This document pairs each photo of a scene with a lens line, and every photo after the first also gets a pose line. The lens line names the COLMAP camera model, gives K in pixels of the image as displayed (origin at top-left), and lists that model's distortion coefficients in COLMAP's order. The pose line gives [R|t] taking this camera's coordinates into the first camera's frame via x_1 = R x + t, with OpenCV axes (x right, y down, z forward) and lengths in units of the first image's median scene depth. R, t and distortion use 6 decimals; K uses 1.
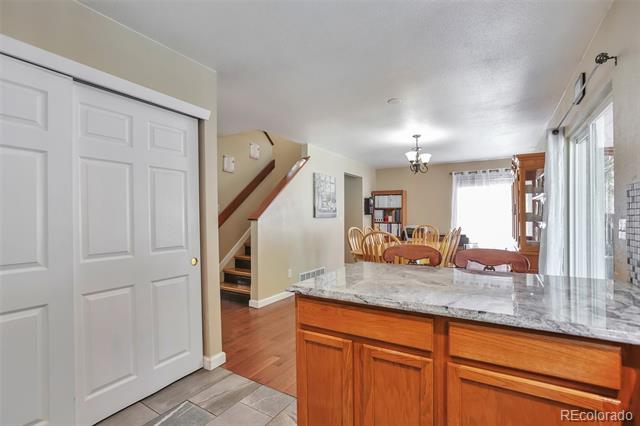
lens RADIAL K [[298.0, 0, 320.0], [0, 298.0, 213.0], [0, 0, 1]] dist [-0.056301, 0.023429]
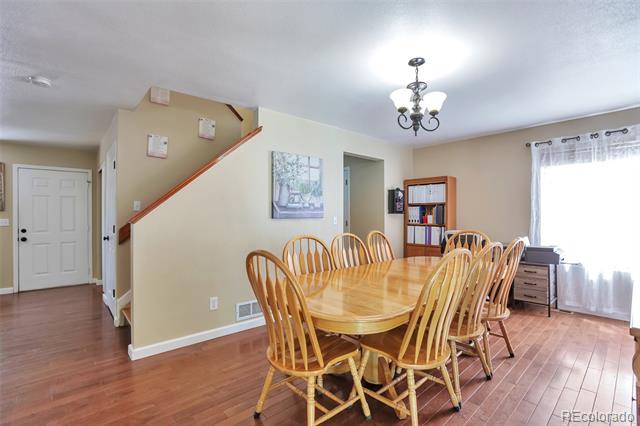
lens RADIAL K [[290.3, 0, 320.0], [0, 290.3, 213.0], [0, 0, 1]] dist [-0.063954, 0.021796]
pose [[0.951474, -0.002196, -0.307722, 0.230982], [0.004129, 0.999976, 0.005631, 0.000055], [0.307702, -0.006628, 0.951460, 0.344404]]
